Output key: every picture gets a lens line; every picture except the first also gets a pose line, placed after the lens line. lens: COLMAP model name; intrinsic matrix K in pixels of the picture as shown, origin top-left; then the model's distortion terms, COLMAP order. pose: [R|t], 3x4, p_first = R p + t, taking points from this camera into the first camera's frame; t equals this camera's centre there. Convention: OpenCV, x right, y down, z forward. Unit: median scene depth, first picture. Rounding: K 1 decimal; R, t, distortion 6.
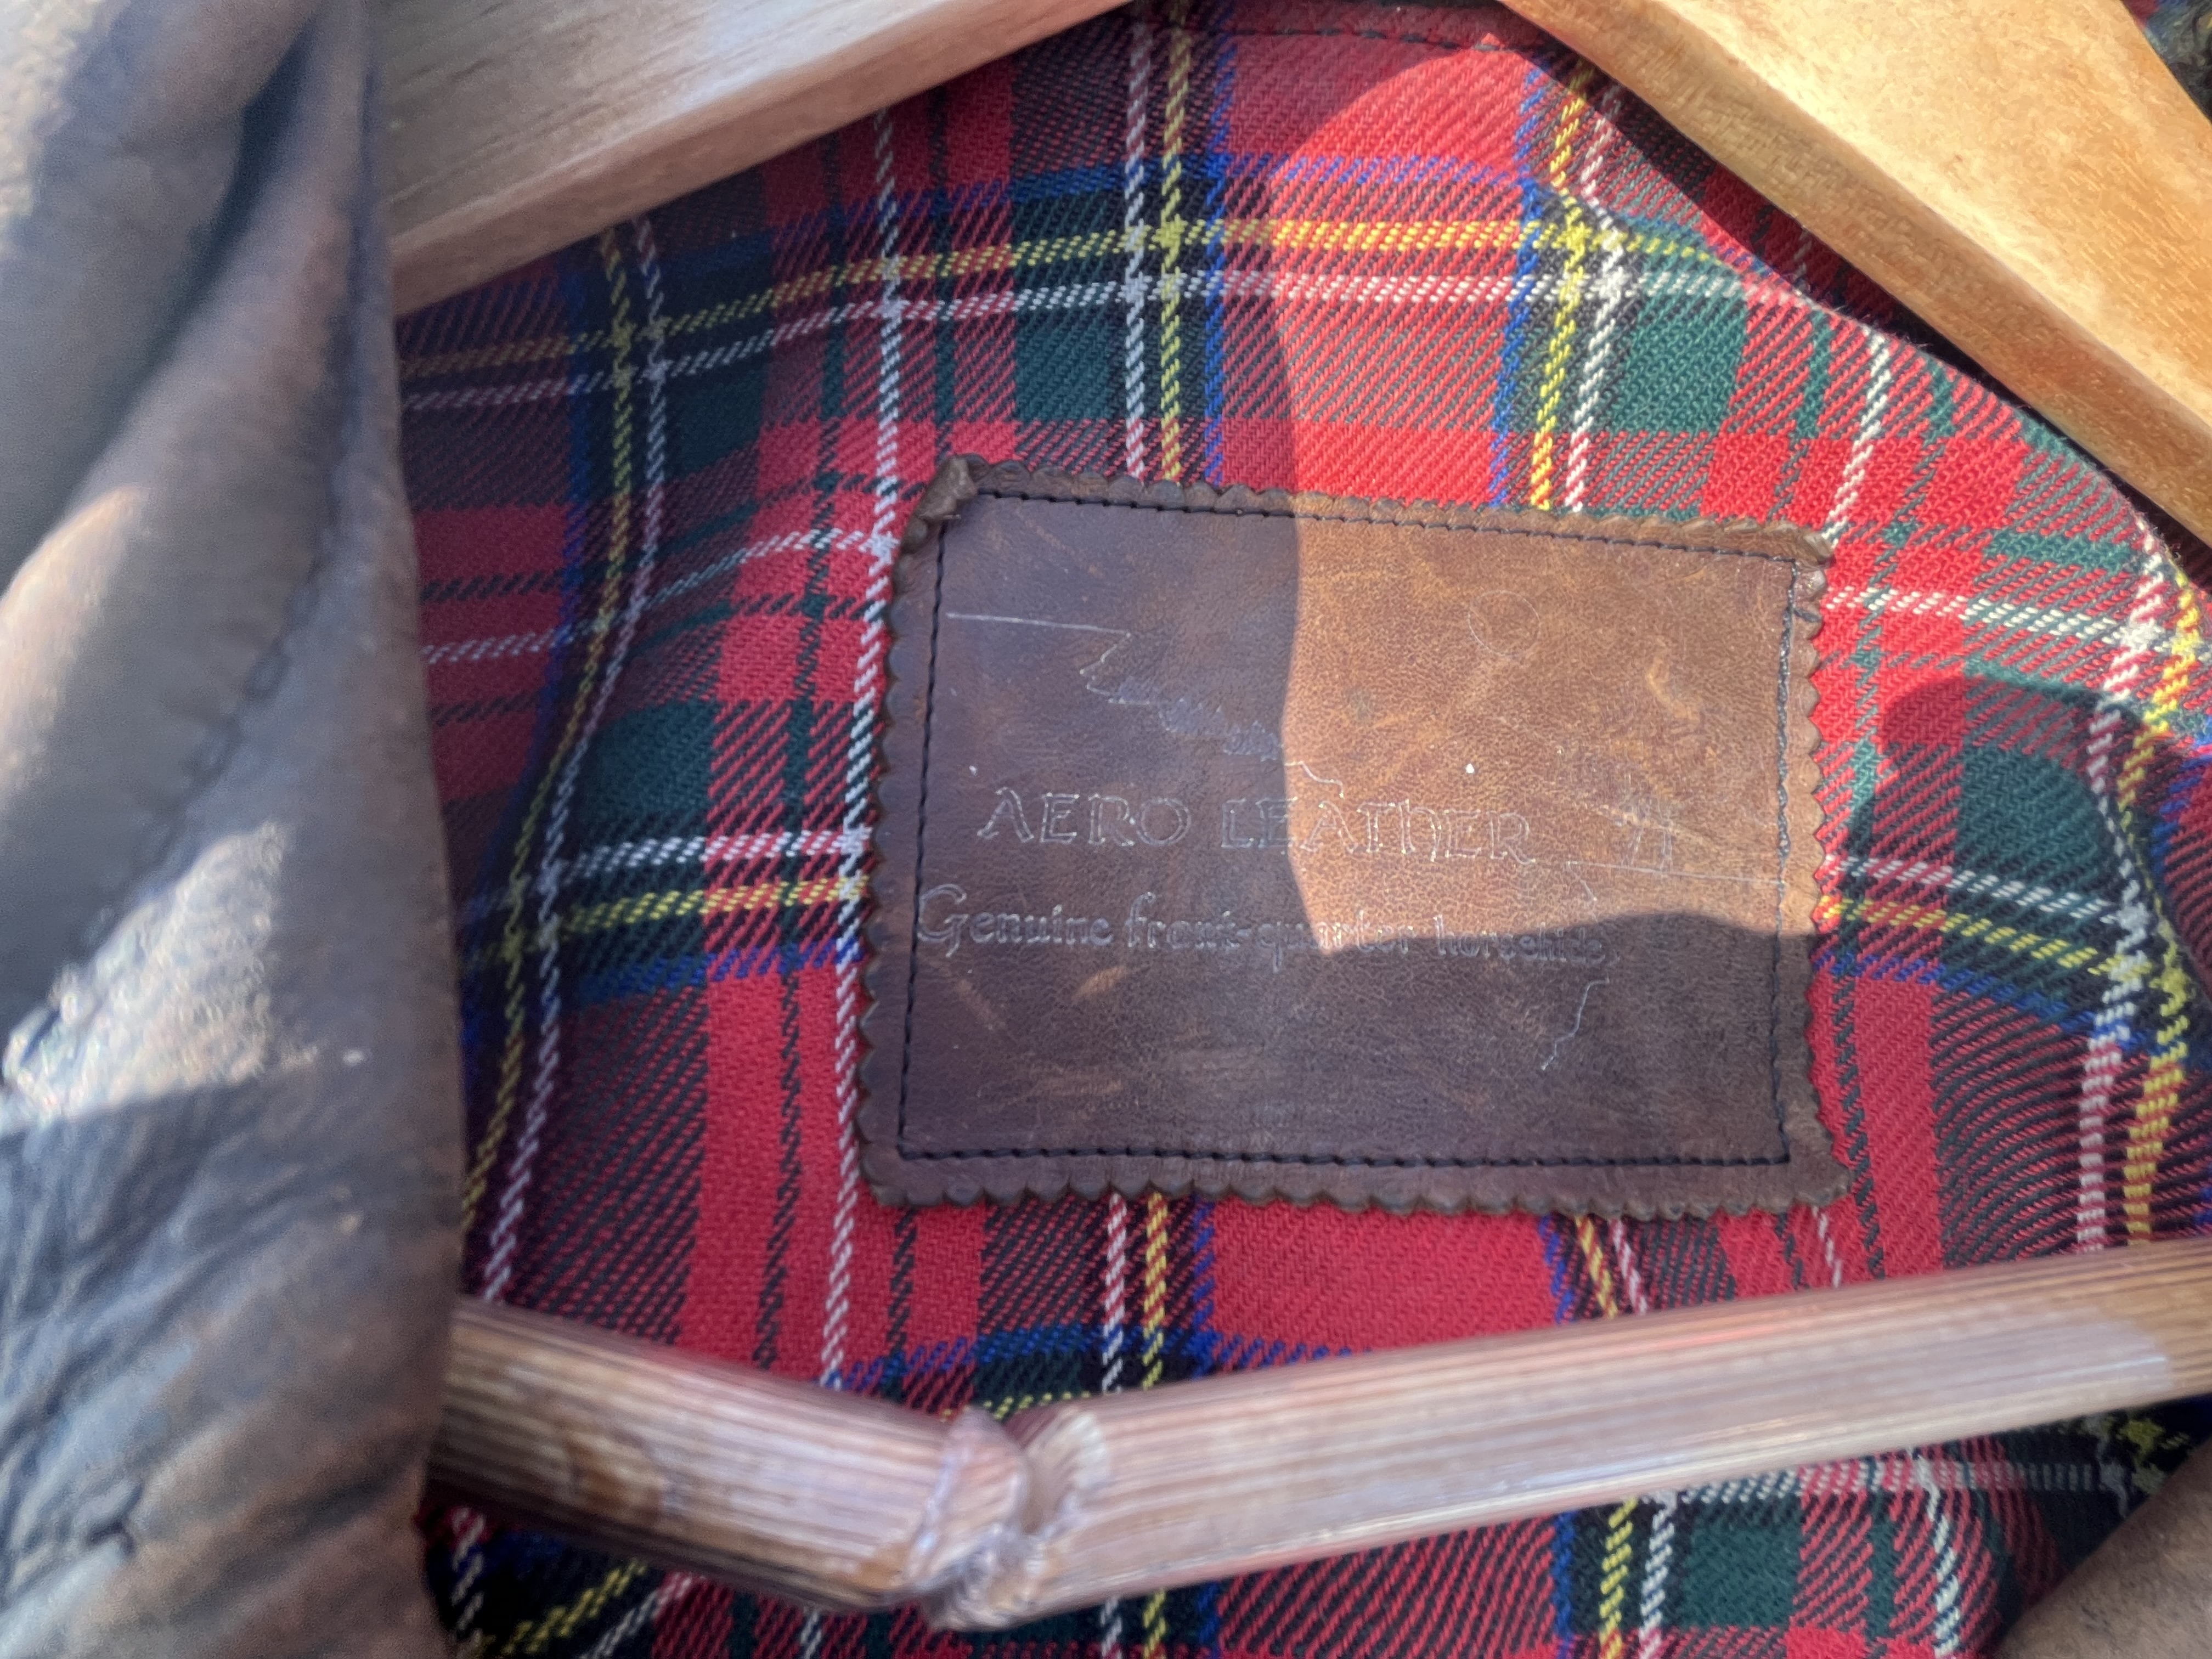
lens RADIAL K [[896.5, 0, 1106.2], [0, 896.5, 829.0], [0, 0, 1]] dist [-0.004764, 0.000700]
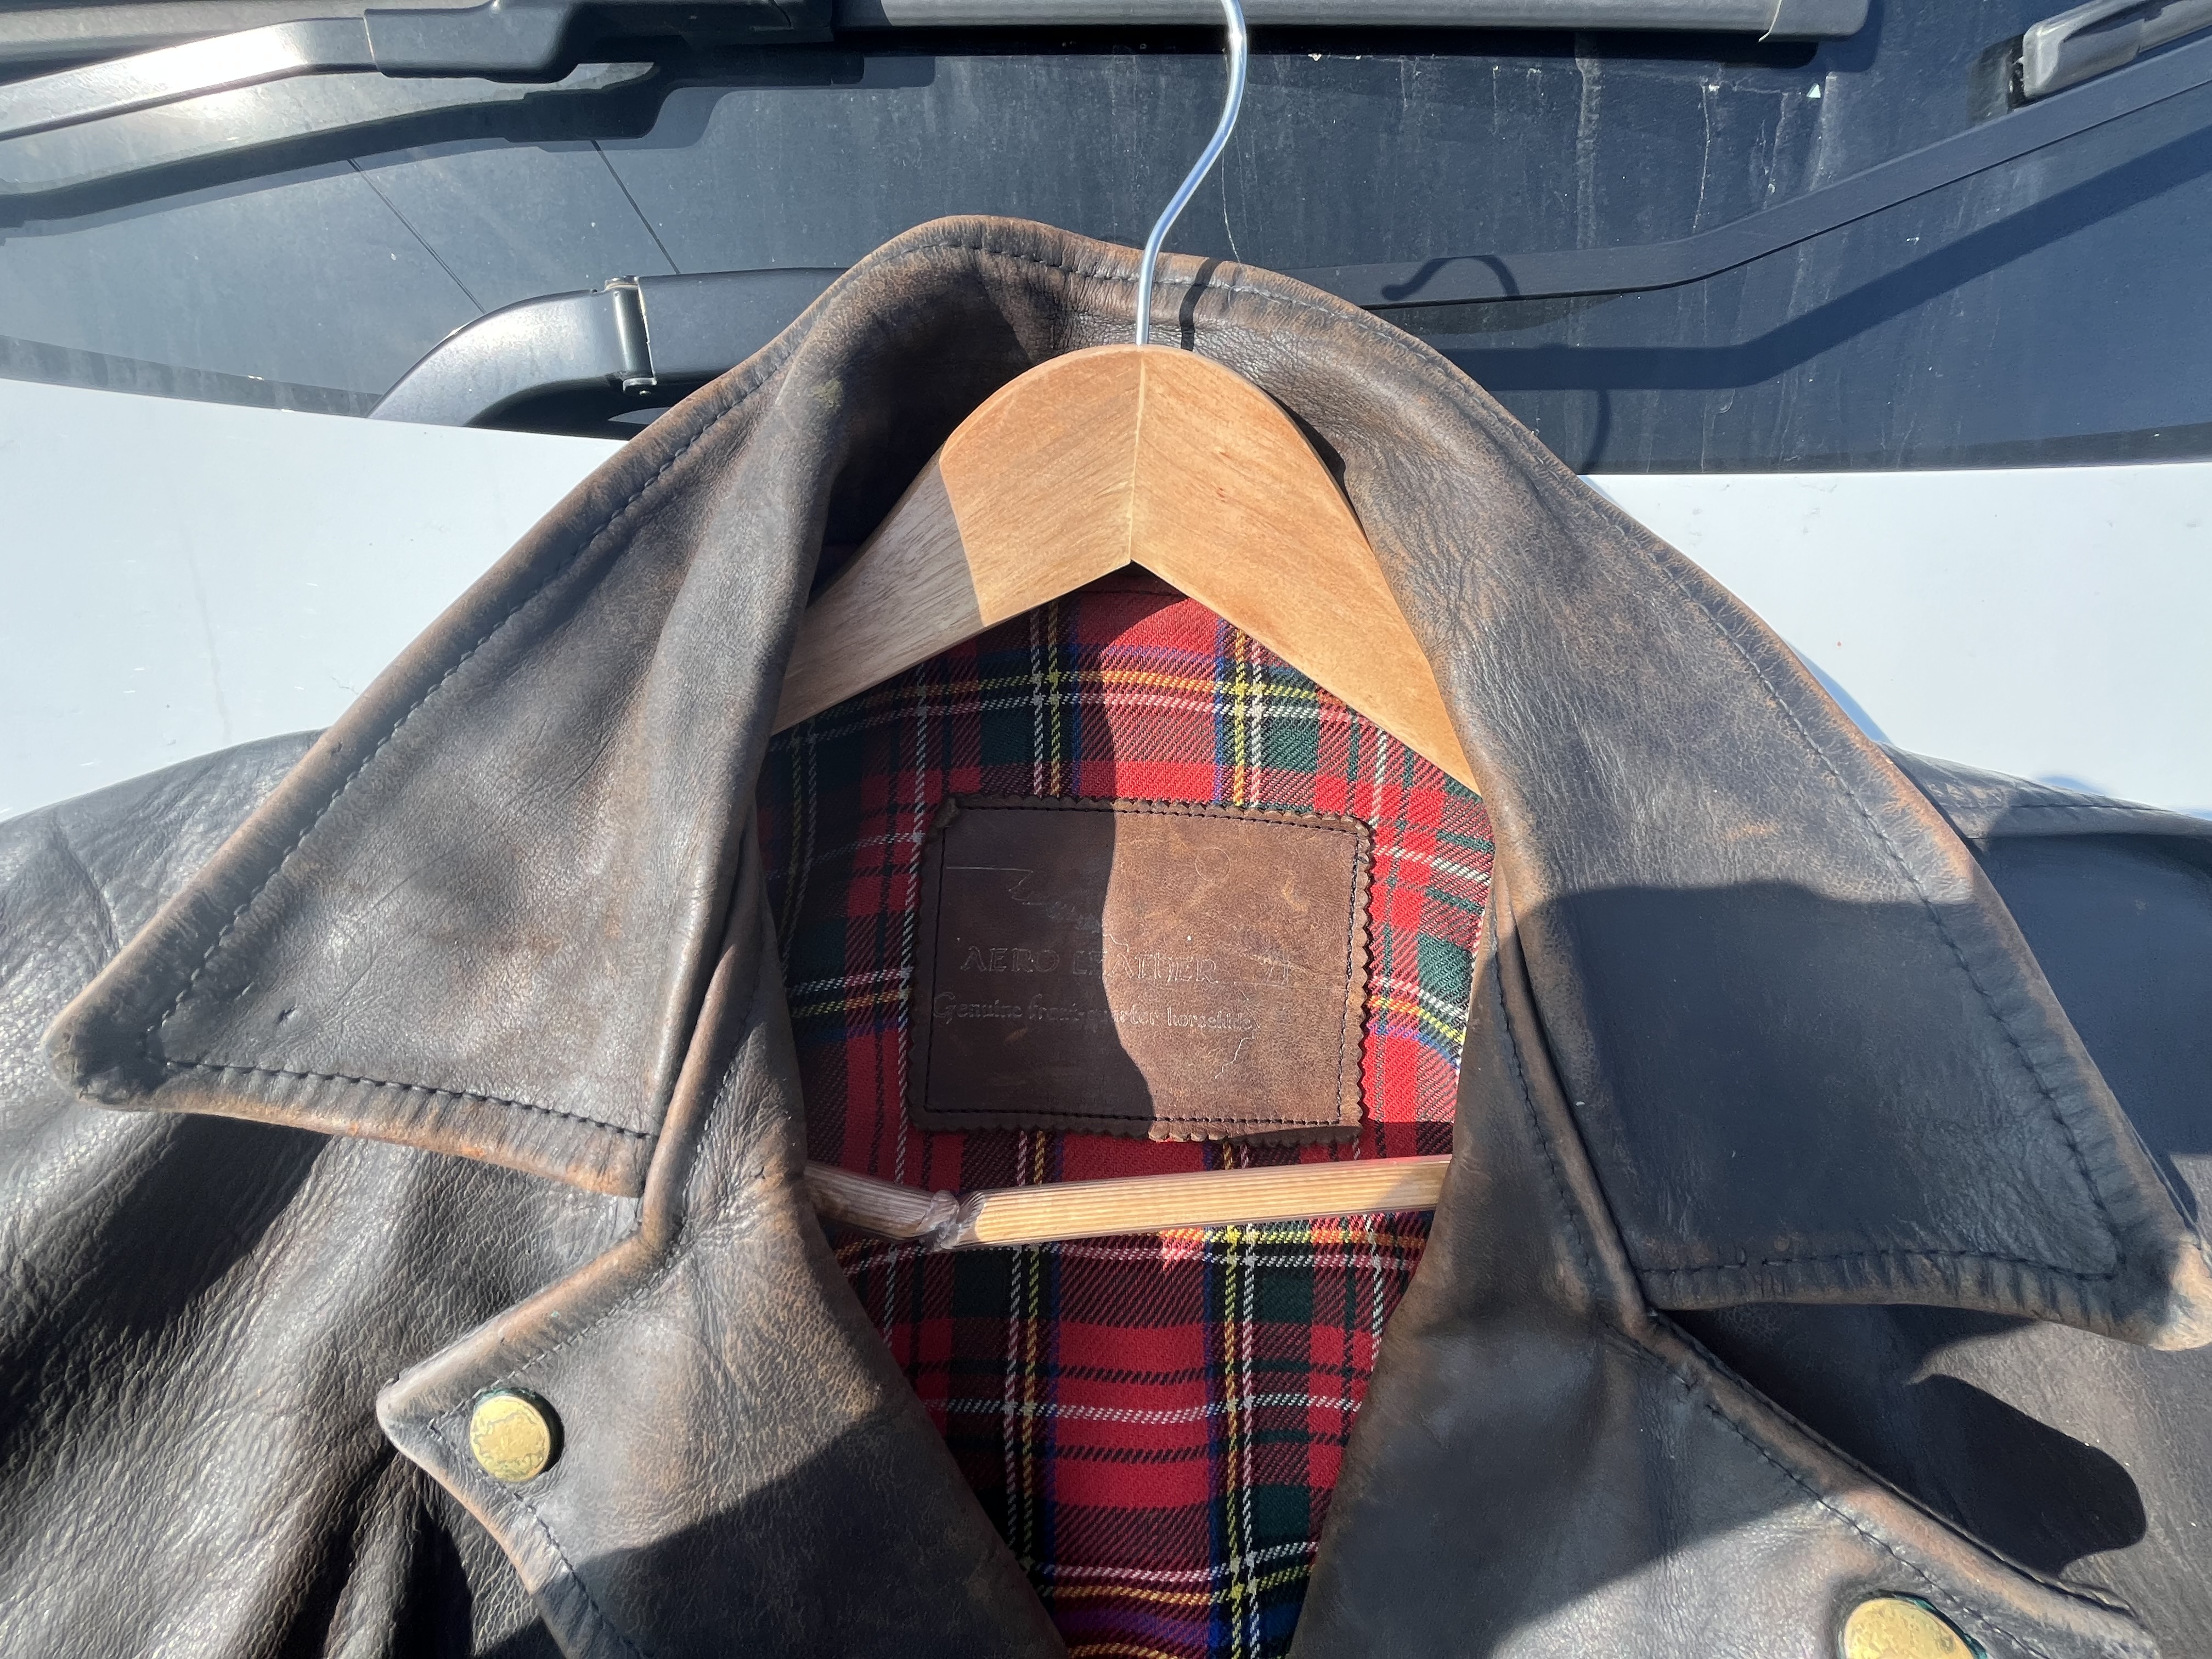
lens RADIAL K [[896.5, 0, 1104.9], [0, 896.5, 829.0], [0, 0, 1]] dist [-0.004764, 0.000700]
pose [[0.998412, 0.002967, -0.056248, 0.329035], [-0.001529, 0.999671, 0.025596, -0.387059], [0.056305, -0.025469, 0.998089, -1.156453]]
